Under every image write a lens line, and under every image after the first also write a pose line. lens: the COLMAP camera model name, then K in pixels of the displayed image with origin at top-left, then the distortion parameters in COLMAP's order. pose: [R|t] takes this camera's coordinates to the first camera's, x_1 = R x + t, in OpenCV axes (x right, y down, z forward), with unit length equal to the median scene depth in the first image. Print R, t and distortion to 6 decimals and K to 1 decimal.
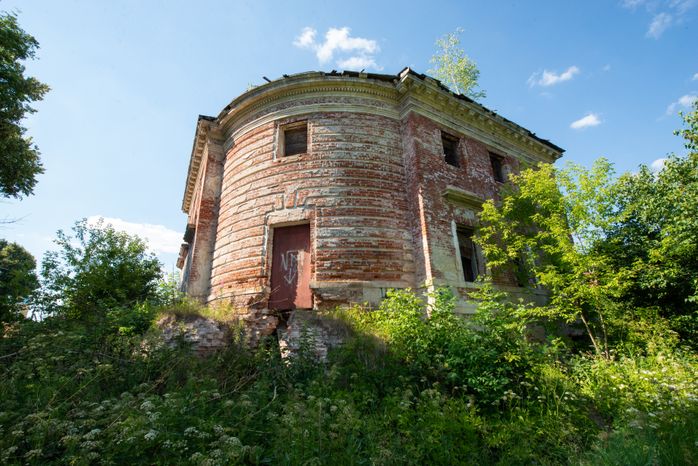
lens RADIAL K [[333.1, 0, 348.9], [0, 333.1, 227.3], [0, 0, 1]] dist [-0.001408, -0.000058]
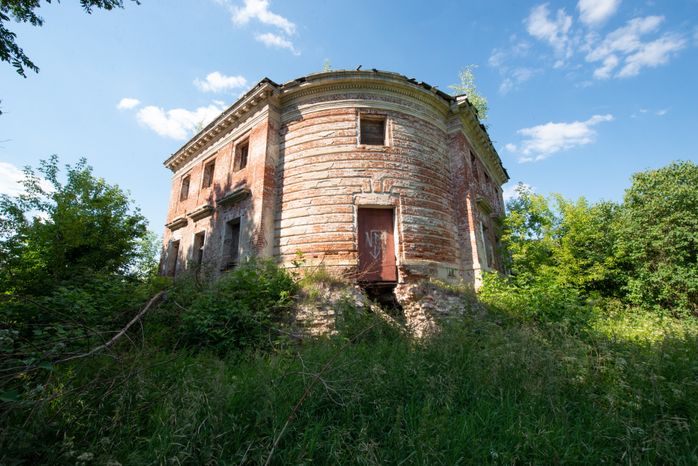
lens RADIAL K [[306.0, 0, 347.7], [0, 306.0, 233.0], [0, 0, 1]] dist [-0.014449, -0.000395]
pose [[0.918060, 0.110021, 0.380868, -0.640859], [-0.141136, 0.988480, 0.054659, 0.034087], [-0.370467, -0.103934, 0.923012, 0.060601]]
